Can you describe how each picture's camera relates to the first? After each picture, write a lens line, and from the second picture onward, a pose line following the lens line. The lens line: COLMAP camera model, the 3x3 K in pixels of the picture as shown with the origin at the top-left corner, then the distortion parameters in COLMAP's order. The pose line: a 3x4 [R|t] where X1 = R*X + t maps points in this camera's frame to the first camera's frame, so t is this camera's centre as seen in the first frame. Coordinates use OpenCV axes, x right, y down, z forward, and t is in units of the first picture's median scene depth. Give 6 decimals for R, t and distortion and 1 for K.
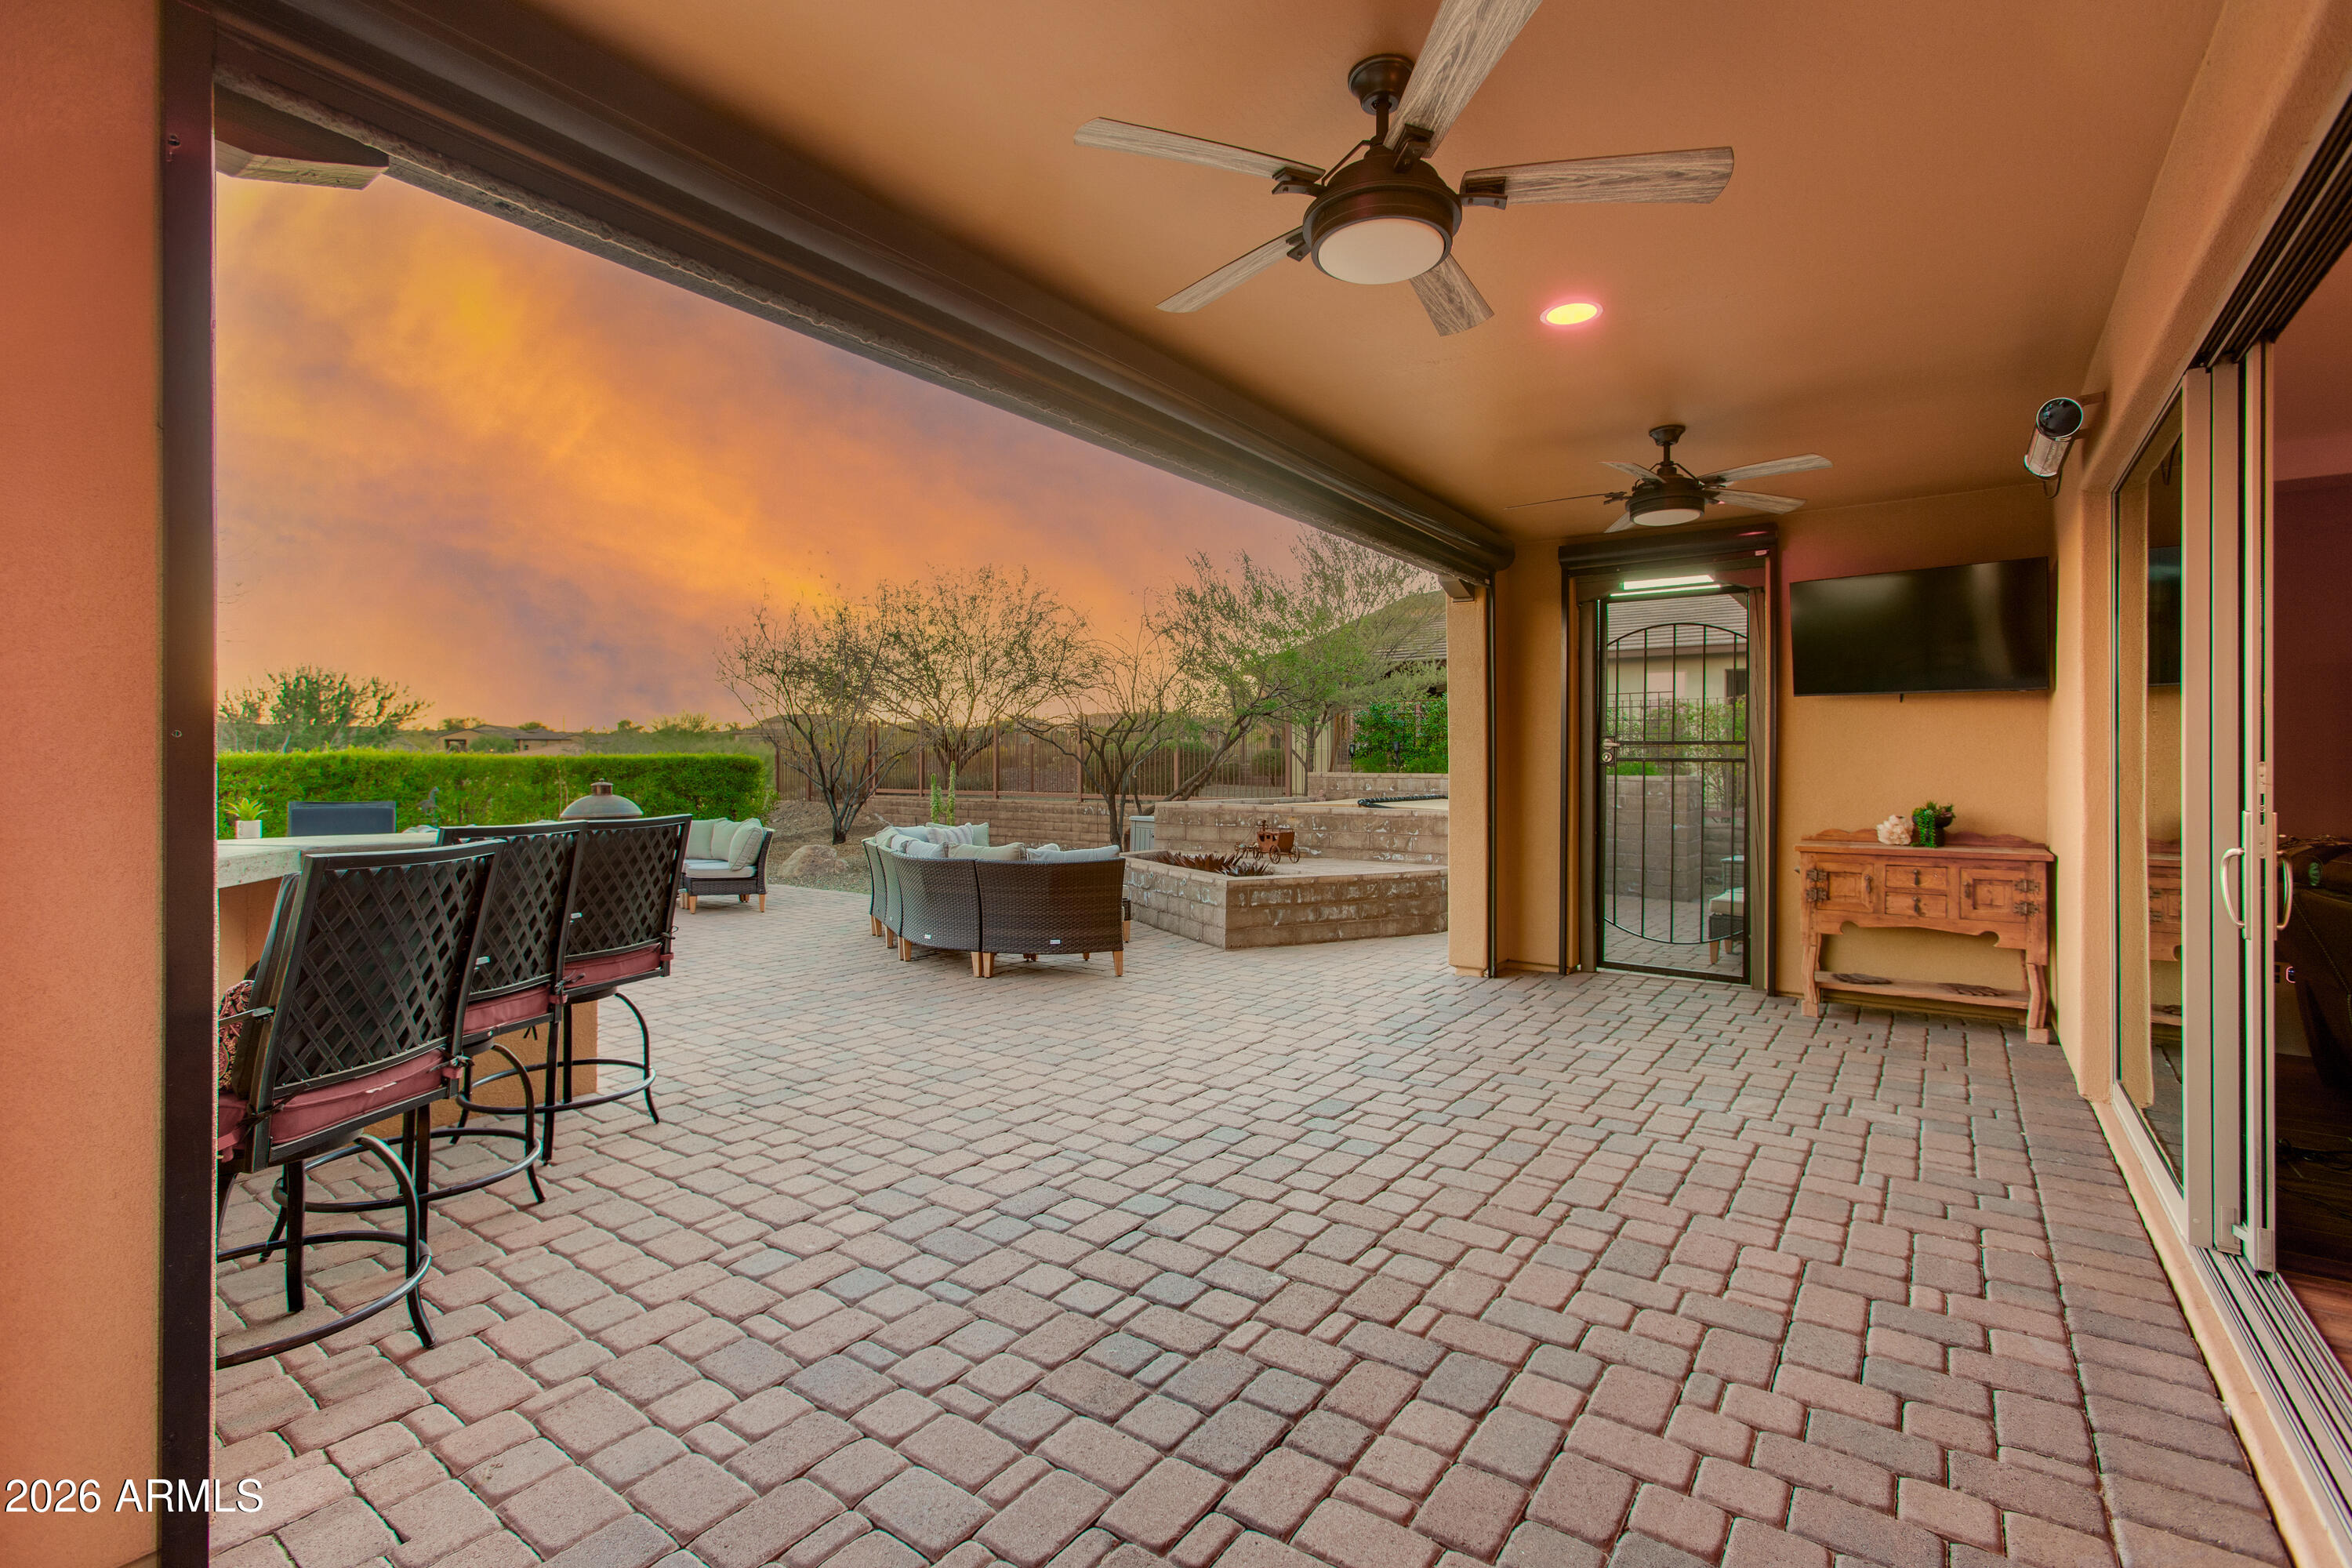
lens RADIAL K [[1076.3, 0, 1164.2], [0, 1076.3, 779.3], [0, 0, 1]] dist [0.009022, 0.000609]
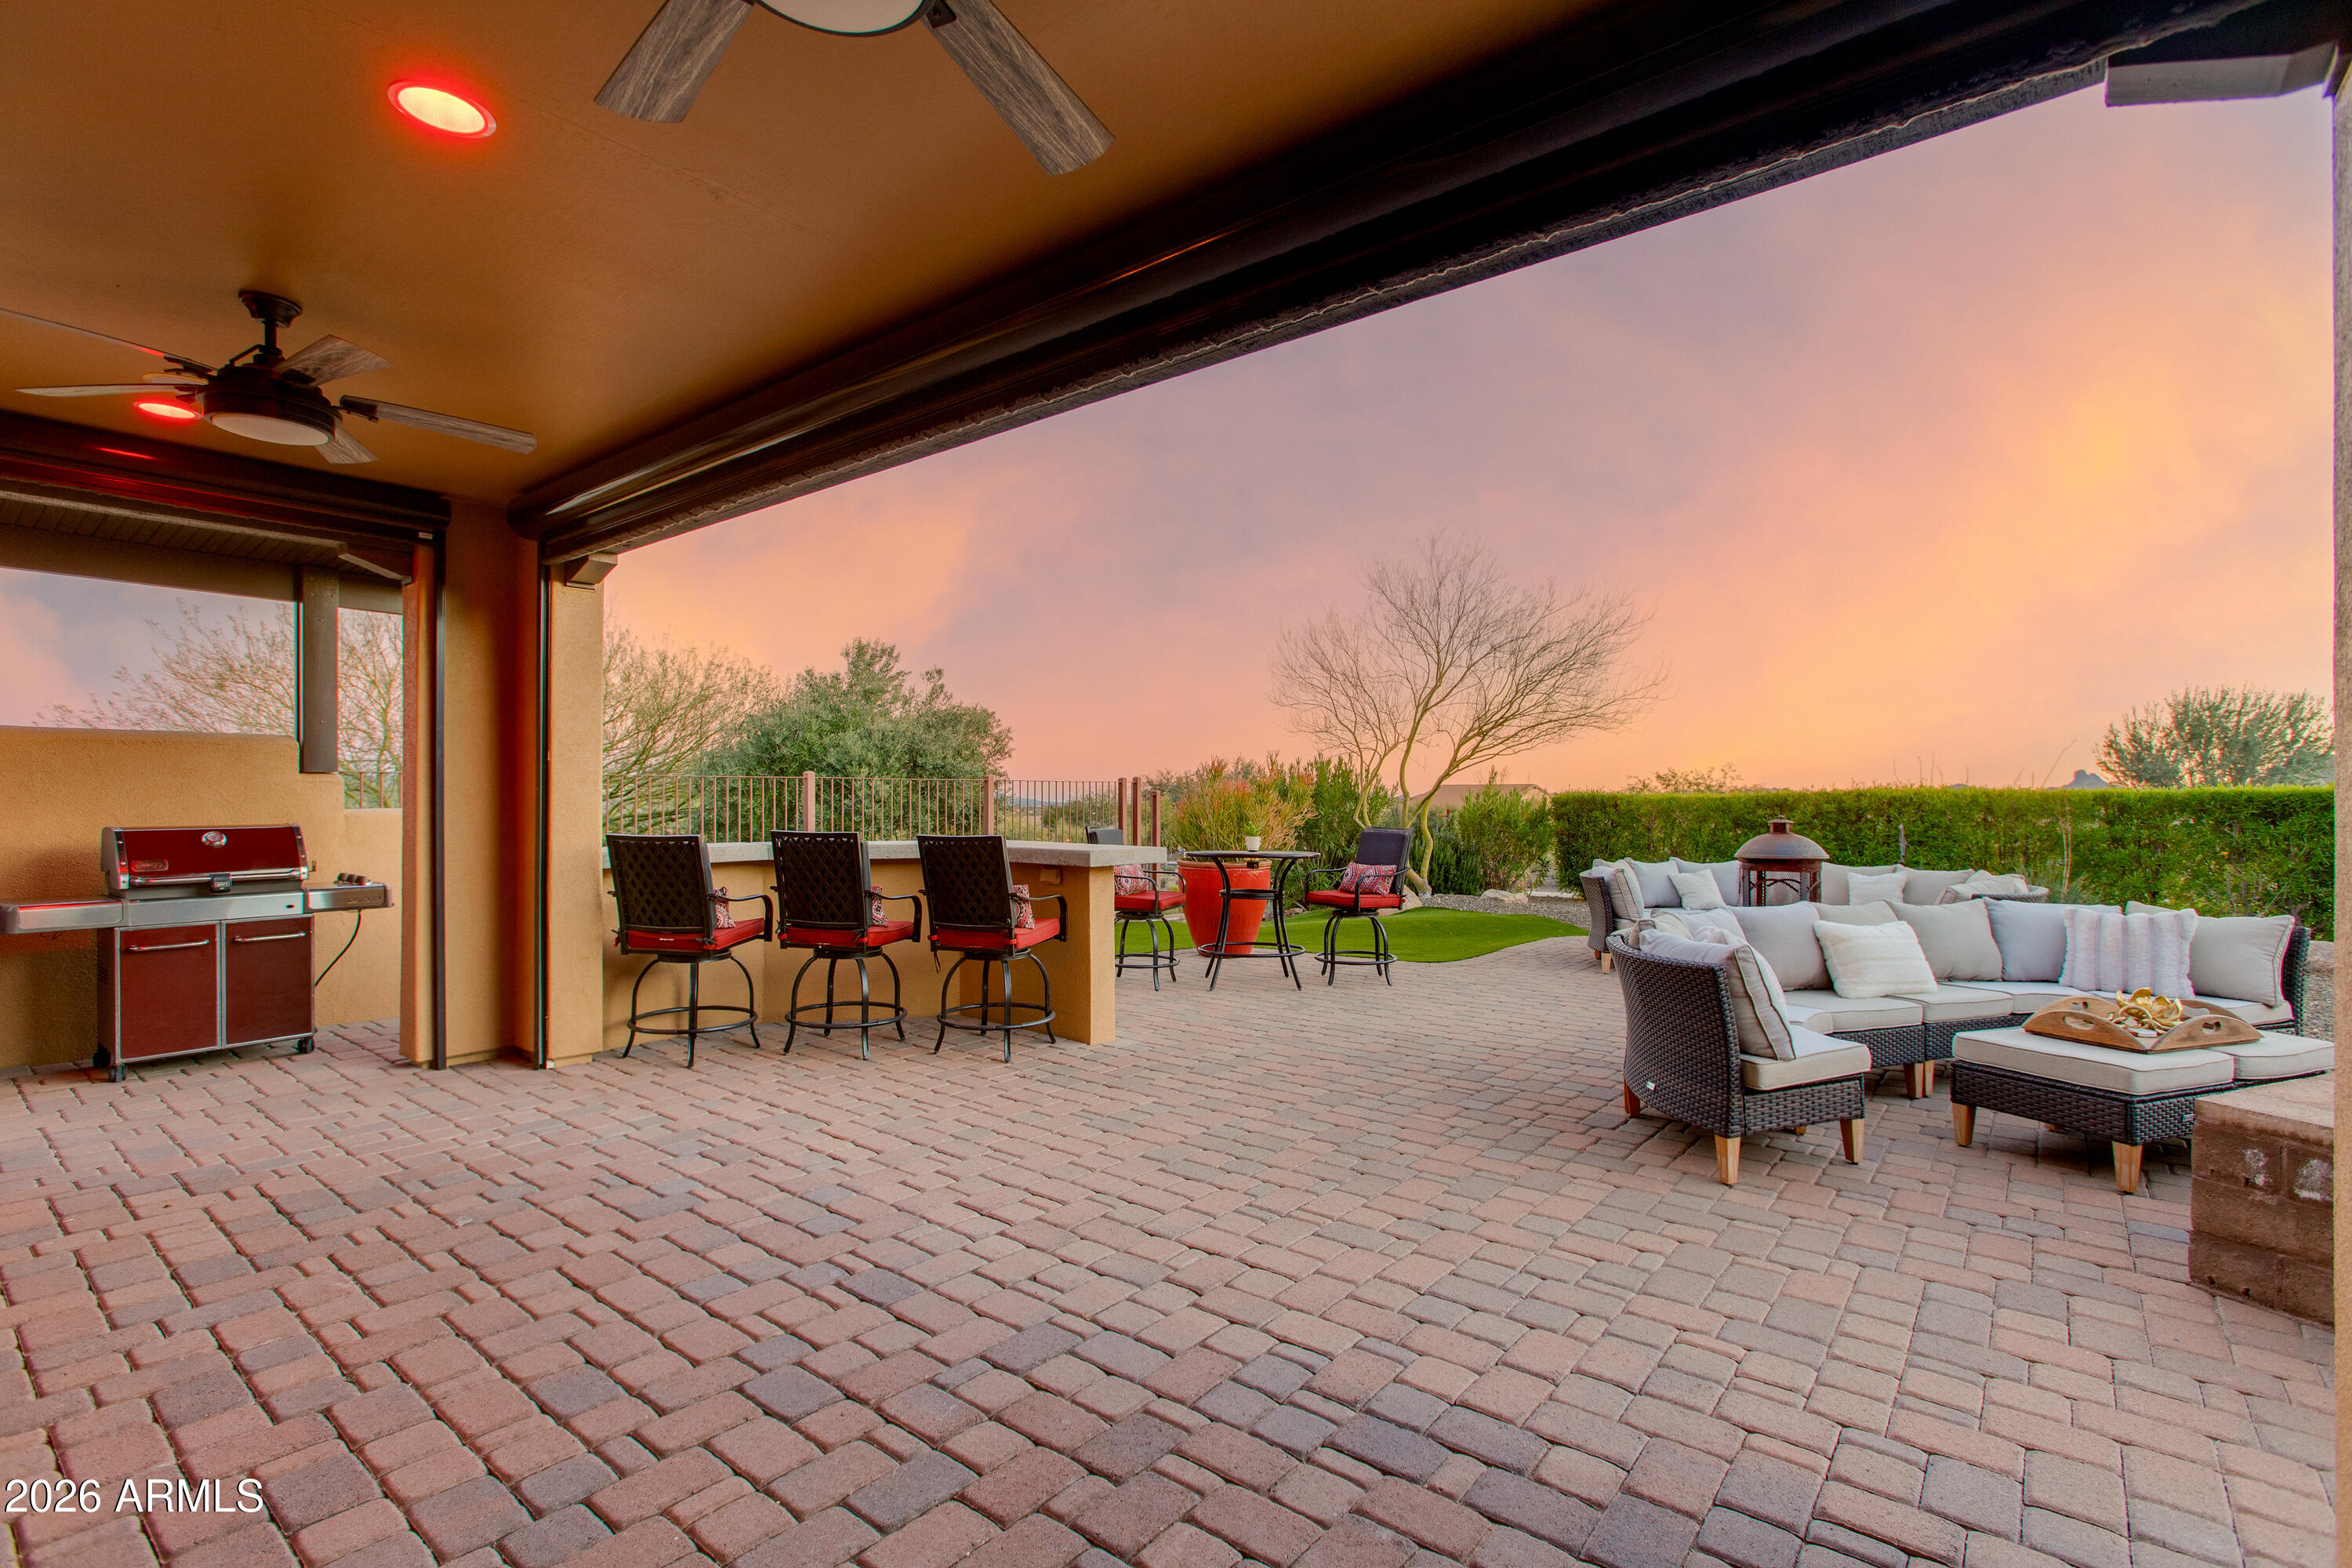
lens RADIAL K [[1076.3, 0, 1174.2], [0, 1076.3, 795.6], [0, 0, 1]] dist [0.009022, 0.000609]
pose [[-0.053885, -0.007594, -0.998518, 0.900367], [-0.012842, 0.999894, -0.006912, -0.009734], [0.998465, 0.012451, -0.053977, 1.309594]]
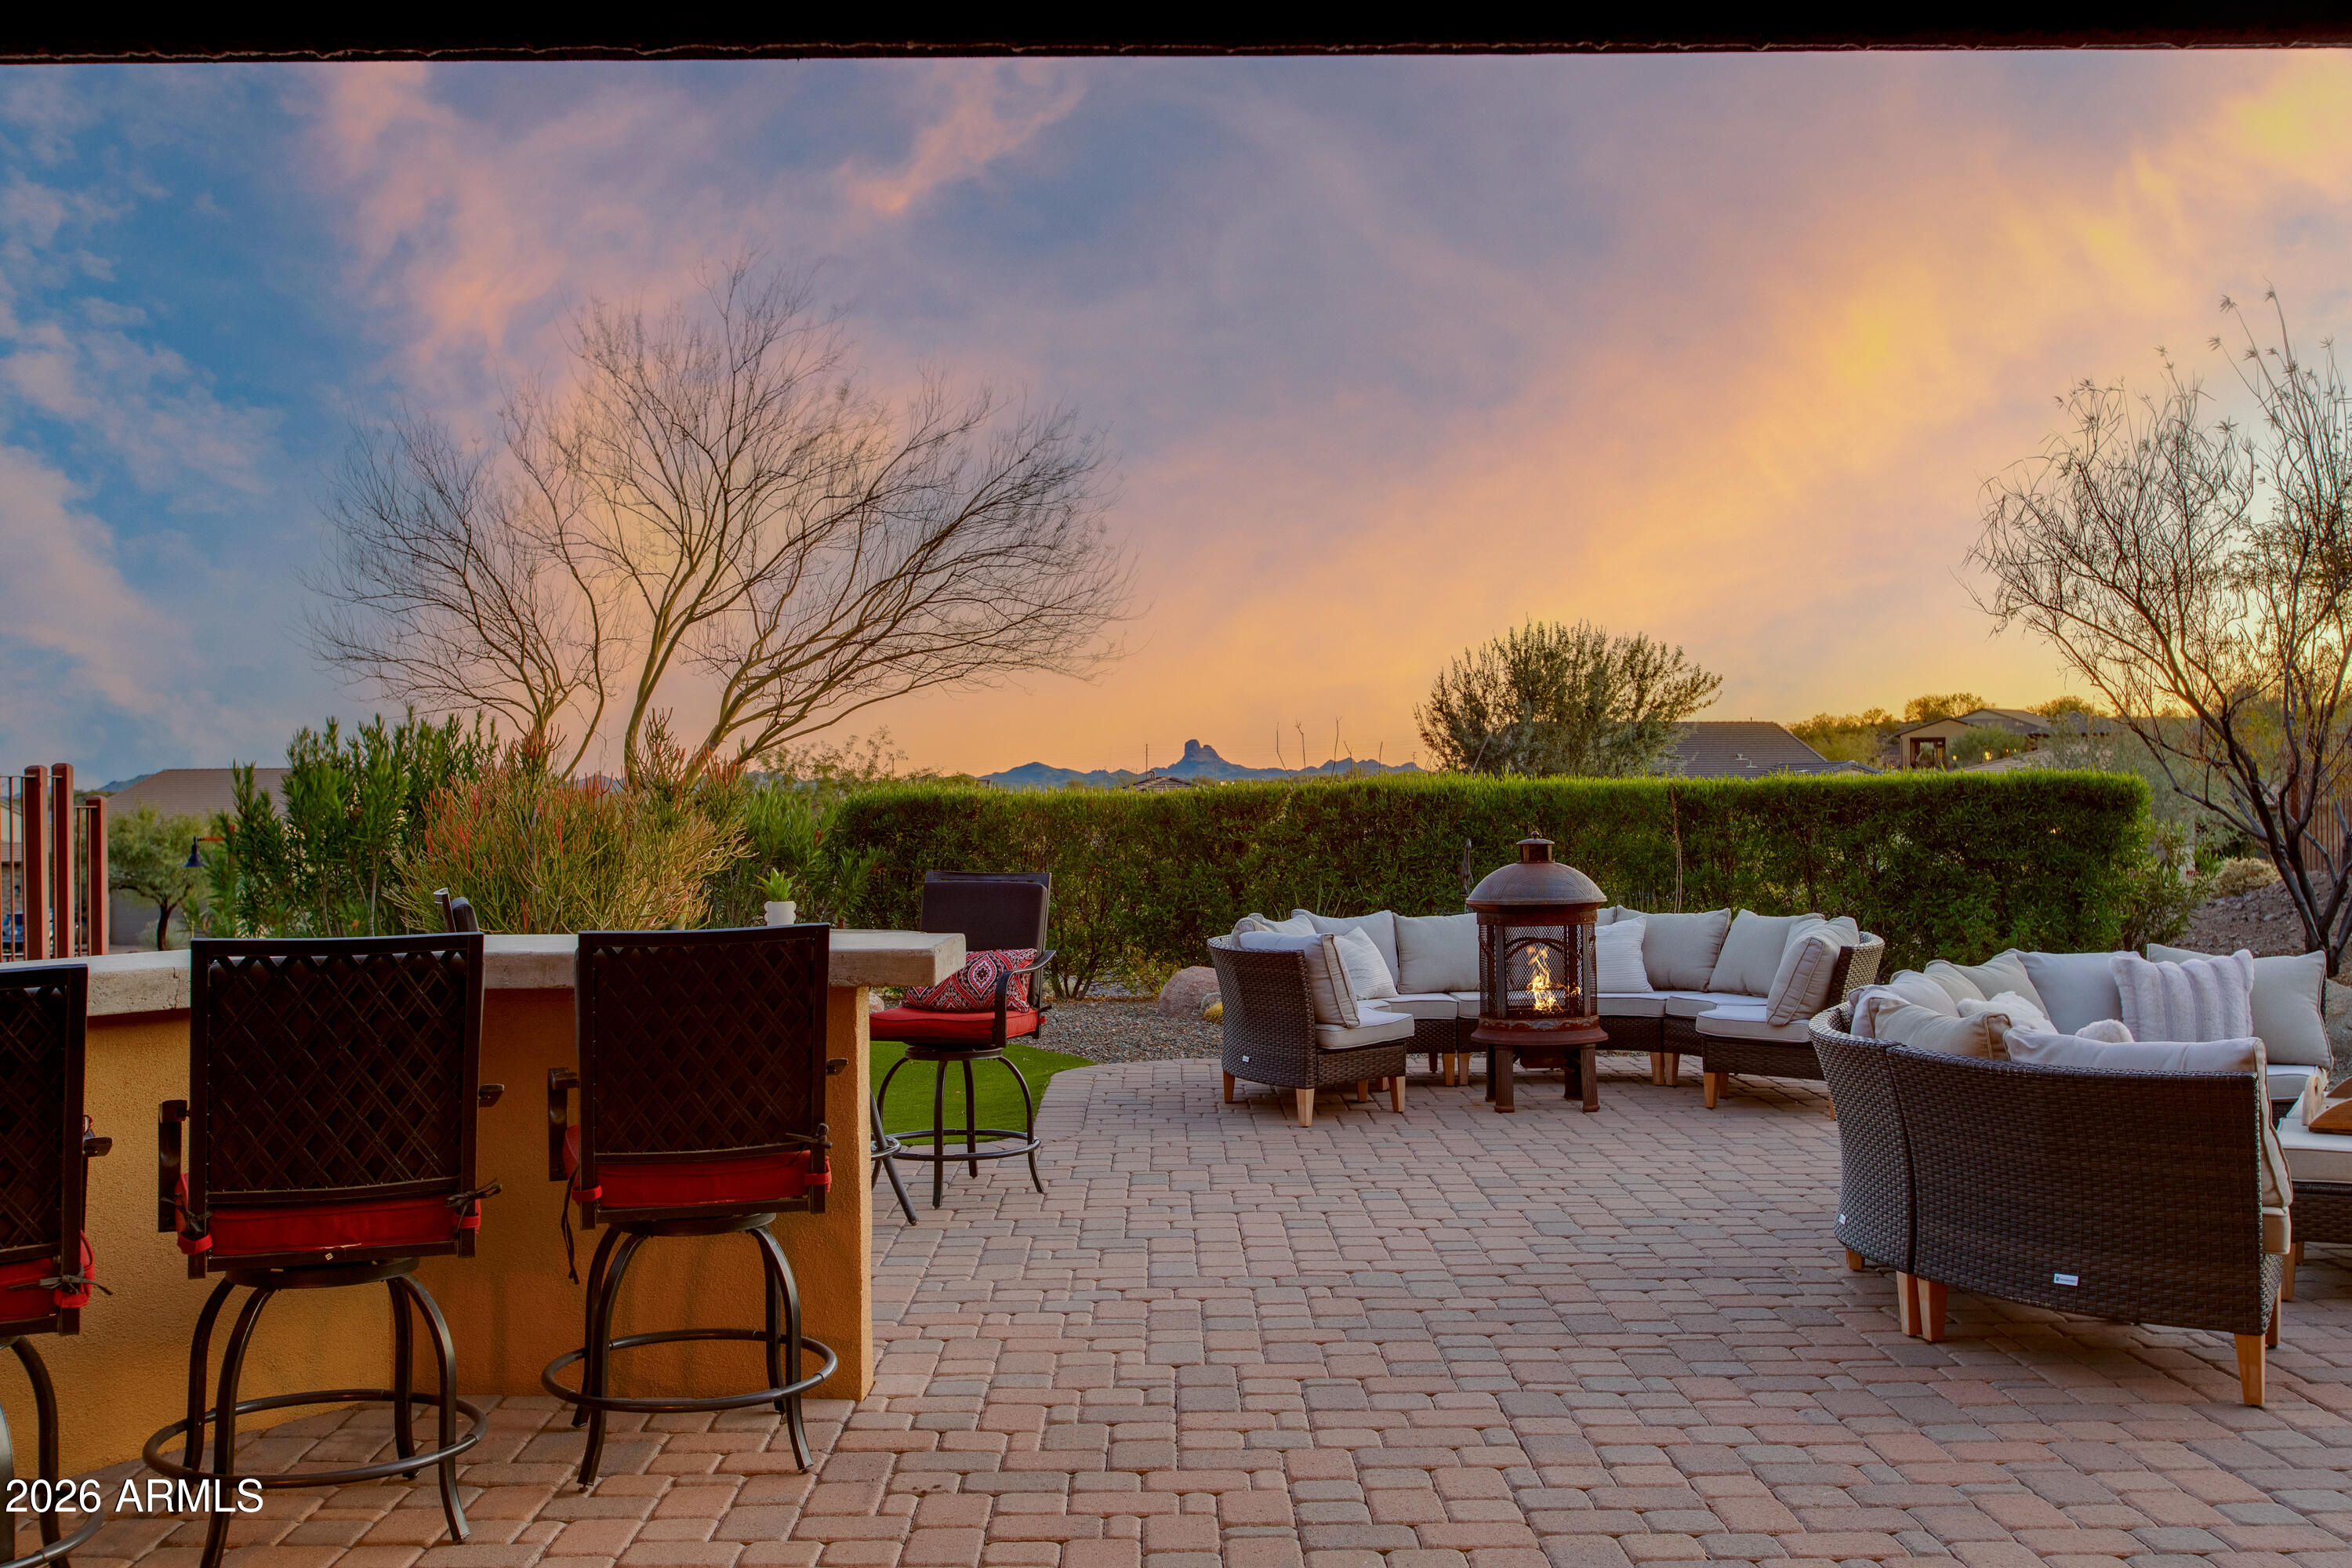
lens RADIAL K [[2274.4, 0, 1170.8], [0, 2274.4, 772.8], [0, 0, 1]] dist [0.006025, 0.000000]
pose [[0.590431, -0.015537, -0.806938, 0.637657], [0.003044, 0.999850, -0.017024, -0.026129], [0.807082, 0.007595, 0.590390, 0.474807]]
